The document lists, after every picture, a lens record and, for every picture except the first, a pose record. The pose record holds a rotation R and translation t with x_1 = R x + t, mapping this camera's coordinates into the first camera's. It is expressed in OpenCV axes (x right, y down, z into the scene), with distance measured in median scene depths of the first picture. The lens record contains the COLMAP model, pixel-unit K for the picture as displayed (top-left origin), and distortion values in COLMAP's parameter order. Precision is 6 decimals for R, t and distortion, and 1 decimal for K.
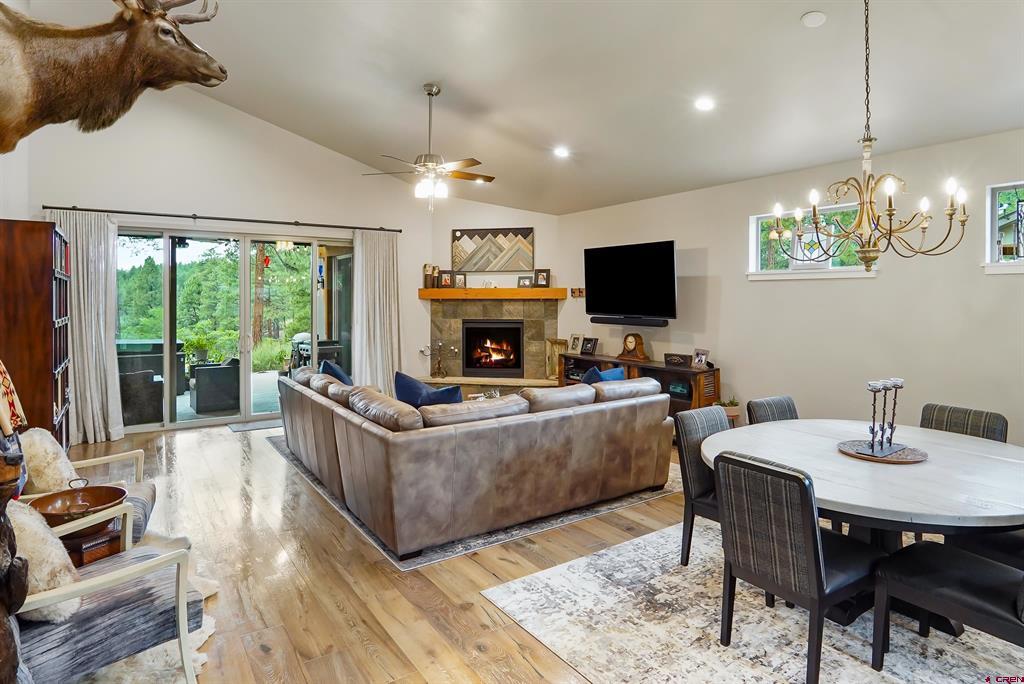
lens RADIAL K [[570.4, 0, 508.6], [0, 570.4, 305.4], [0, 0, 1]] dist [-0.026194, -0.000700]
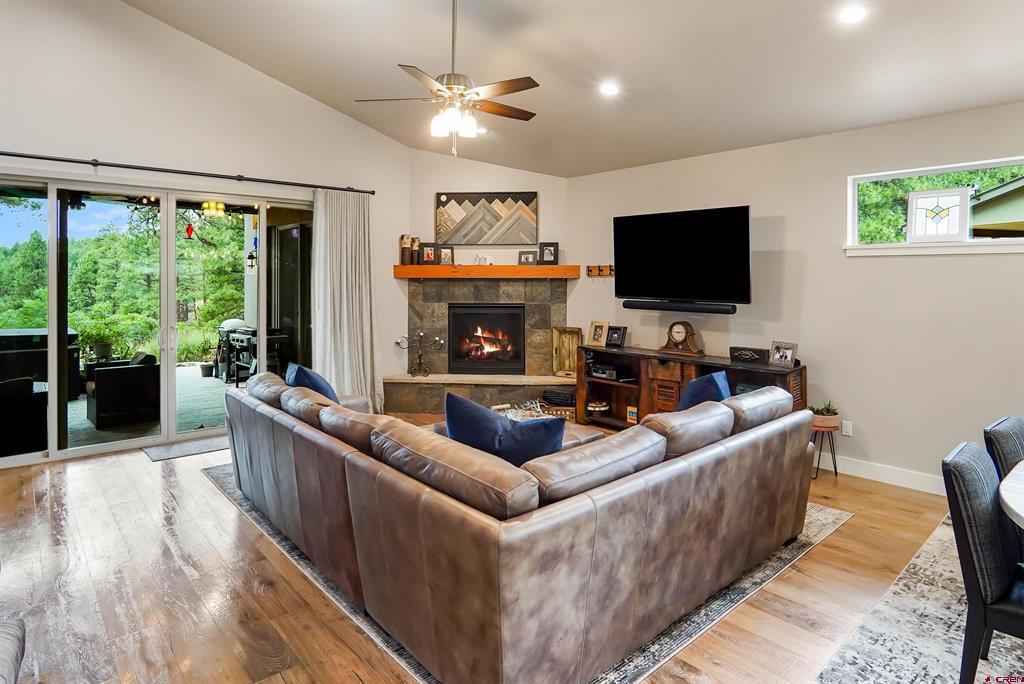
lens RADIAL K [[575.7, 0, 506.4], [0, 575.7, 286.3], [0, 0, 1]] dist [-0.024835, 0.002529]
pose [[0.992020, 0.001392, 0.126071, -0.123485], [-0.001543, 0.999998, 0.001098, -0.001180], [-0.126070, -0.001284, 0.992021, 0.210956]]
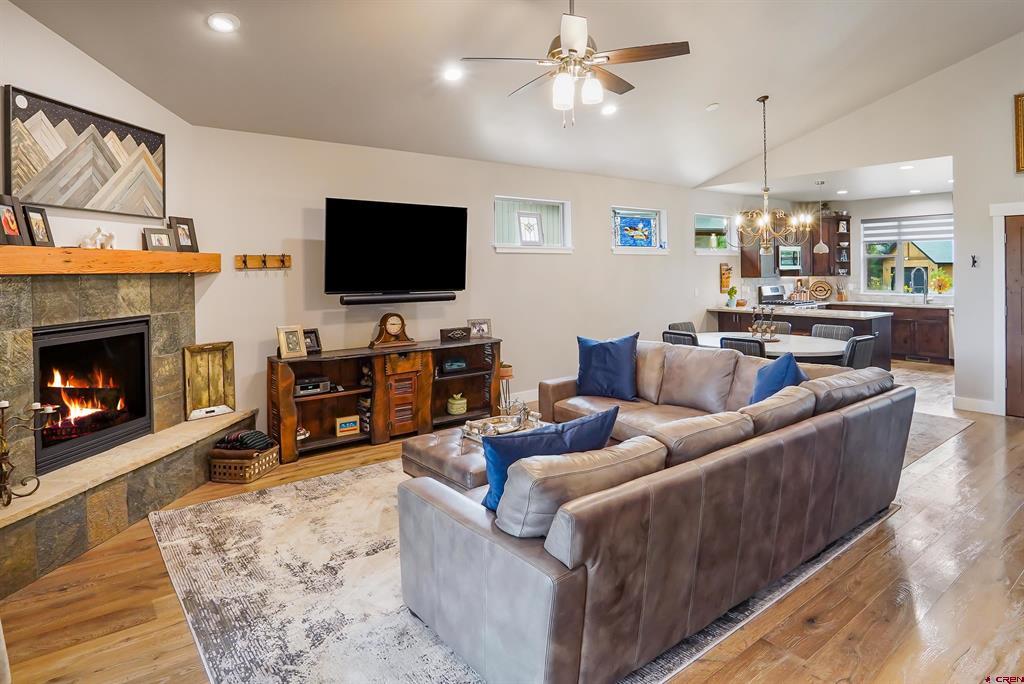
lens RADIAL K [[585.4, 0, 504.2], [0, 585.4, 276.8], [0, 0, 1]] dist [-0.022251, 0.000911]
pose [[-0.065756, -0.013414, 0.997746, -0.586832], [0.022712, 0.999630, 0.014936, -0.010506], [-0.997577, 0.023643, -0.065427, 0.851762]]
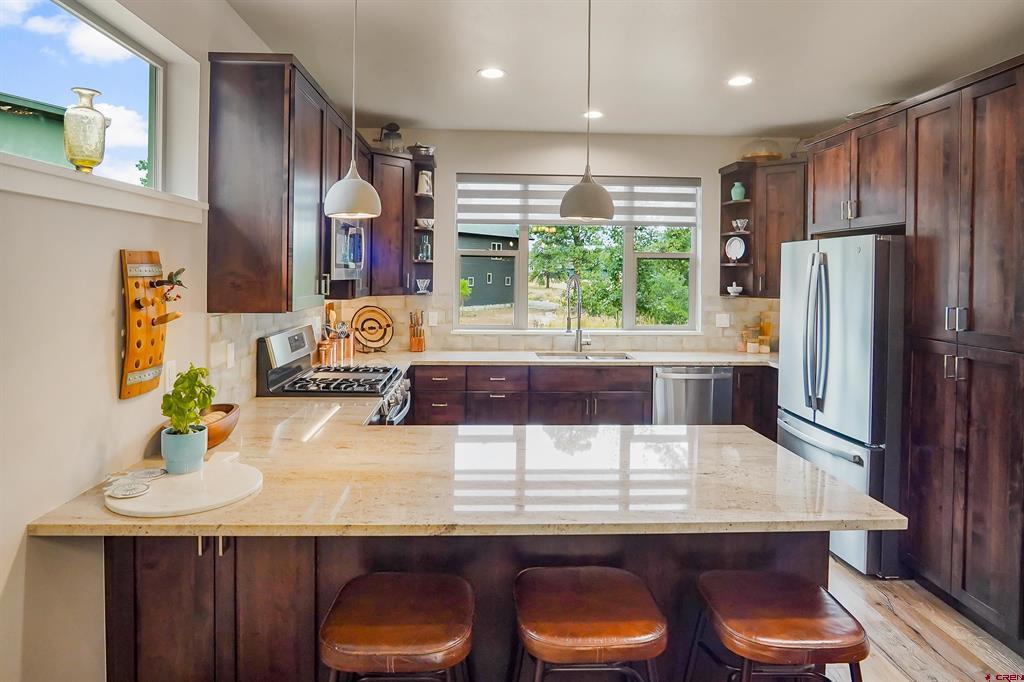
lens RADIAL K [[593.0, 0, 507.6], [0, 593.0, 270.0], [0, 0, 1]] dist [-0.003077, -0.000188]
pose [[-0.859286, -0.007515, 0.511440, 0.410180], [-0.004539, 0.999965, 0.007067, -0.003813], [-0.511475, 0.003751, -0.859290, 0.417636]]
